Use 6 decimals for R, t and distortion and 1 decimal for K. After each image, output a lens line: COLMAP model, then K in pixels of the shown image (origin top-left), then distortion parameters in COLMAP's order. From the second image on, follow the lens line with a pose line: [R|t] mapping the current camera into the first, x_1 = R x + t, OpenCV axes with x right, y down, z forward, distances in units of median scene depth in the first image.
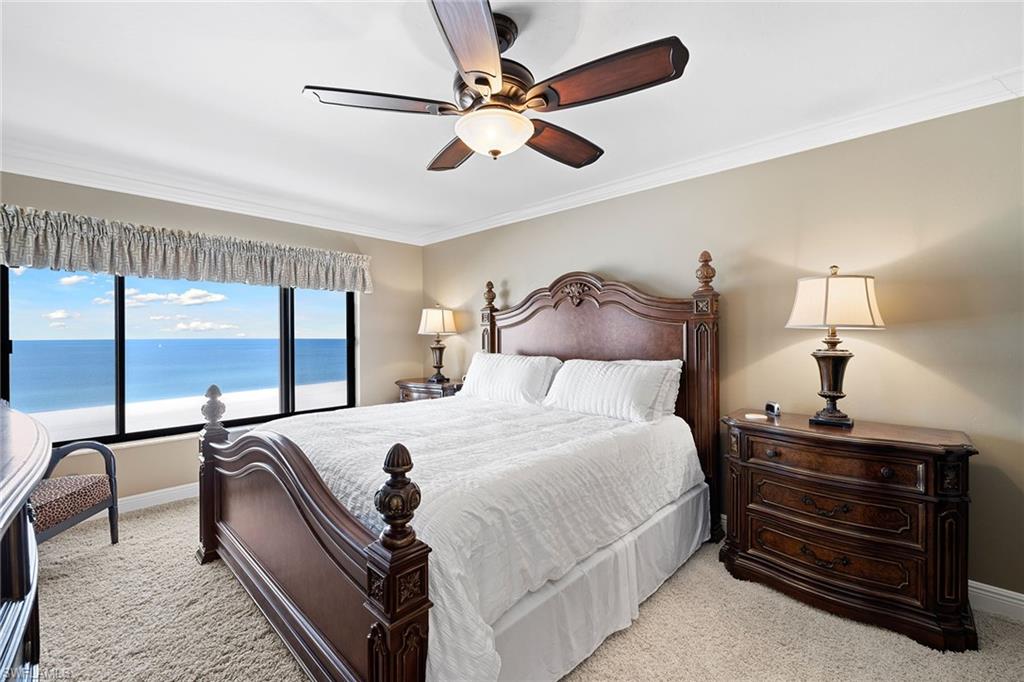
lens RADIAL K [[436.7, 0, 514.8], [0, 436.7, 340.9], [0, 0, 1]] dist [0.000981, 0.000522]
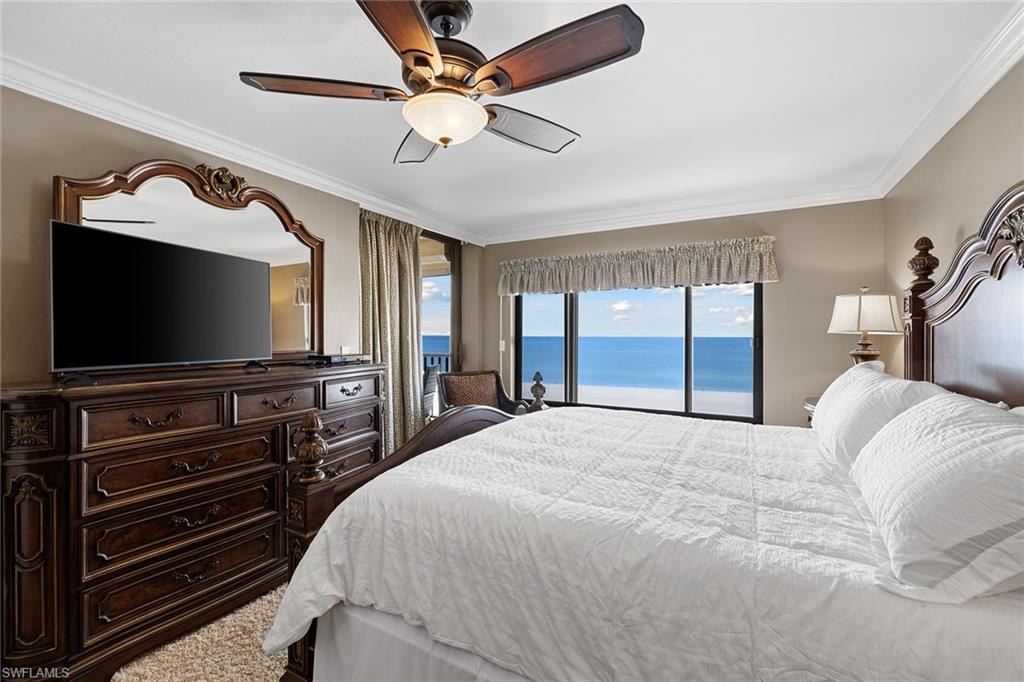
lens RADIAL K [[436.7, 0, 502.0], [0, 436.7, 337.4], [0, 0, 1]] dist [0.000981, 0.000522]
pose [[0.227118, 0.010220, -0.973814, 0.386856], [-0.015778, 0.999852, 0.006814, -0.007529], [0.973740, 0.013818, 0.227245, 0.398137]]
